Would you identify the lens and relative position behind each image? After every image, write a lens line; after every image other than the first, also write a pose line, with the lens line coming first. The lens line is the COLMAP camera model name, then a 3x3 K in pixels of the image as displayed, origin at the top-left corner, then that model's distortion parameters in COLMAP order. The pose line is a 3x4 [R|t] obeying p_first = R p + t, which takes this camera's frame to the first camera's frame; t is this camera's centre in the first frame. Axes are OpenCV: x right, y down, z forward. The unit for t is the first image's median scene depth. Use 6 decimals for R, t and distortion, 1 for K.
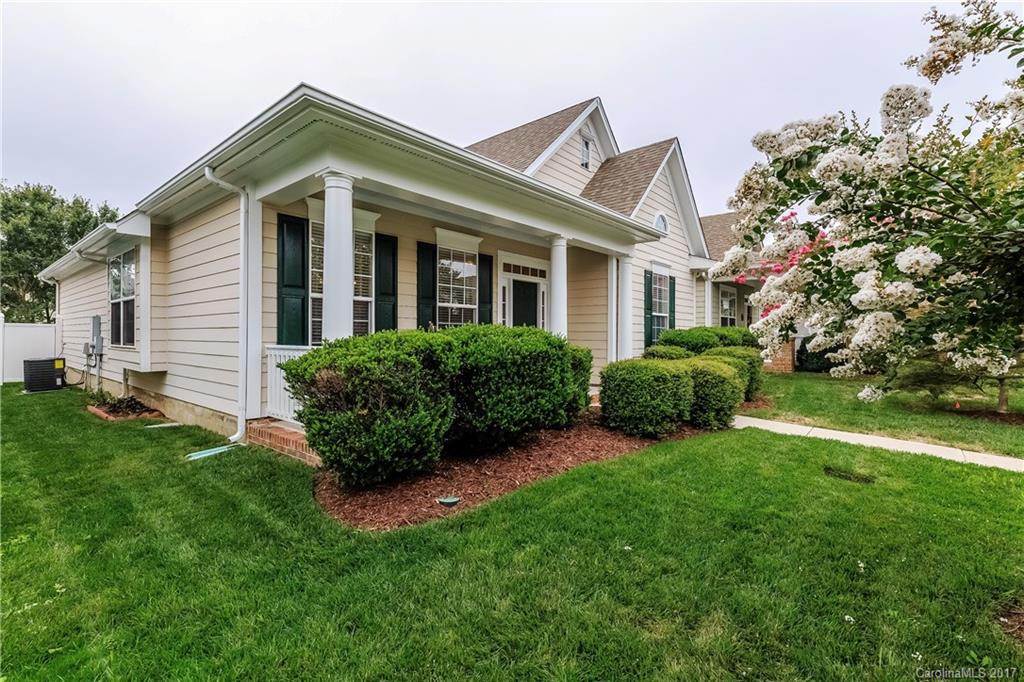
lens RADIAL K [[480.5, 0, 516.2], [0, 480.5, 341.9], [0, 0, 1]] dist [0.024175, -0.000290]
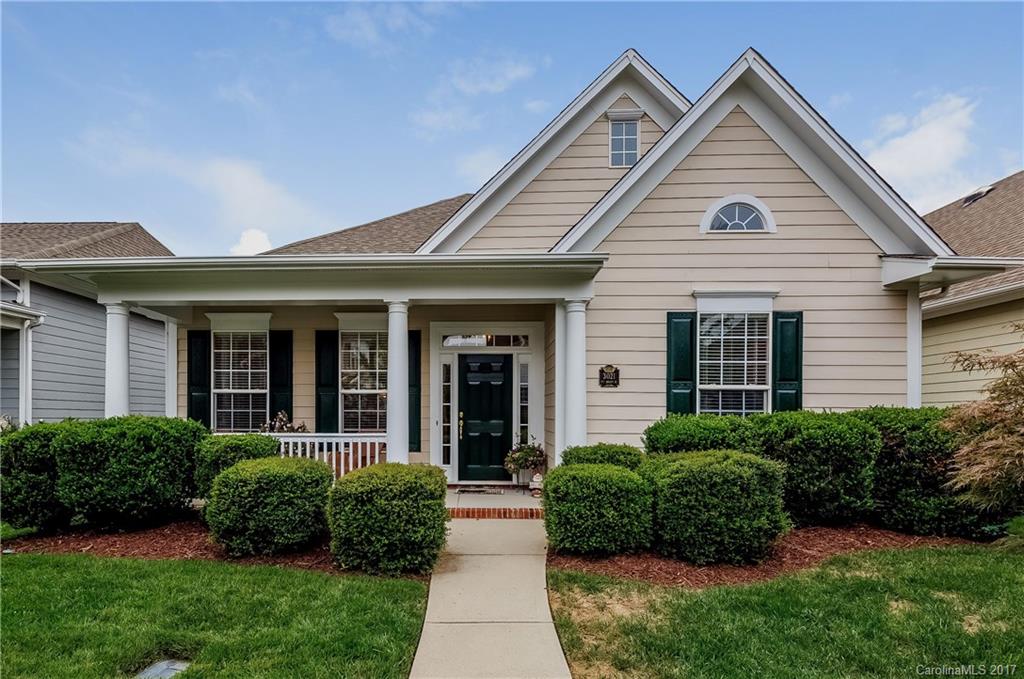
lens RADIAL K [[480.5, 0, 516.2], [0, 480.5, 340.4], [0, 0, 1]] dist [0.024175, -0.000290]
pose [[0.655065, -0.143180, -0.741882, 0.636424], [-0.002136, 0.981526, -0.191317, 0.006416], [0.755569, 0.126909, 0.642658, 0.494606]]
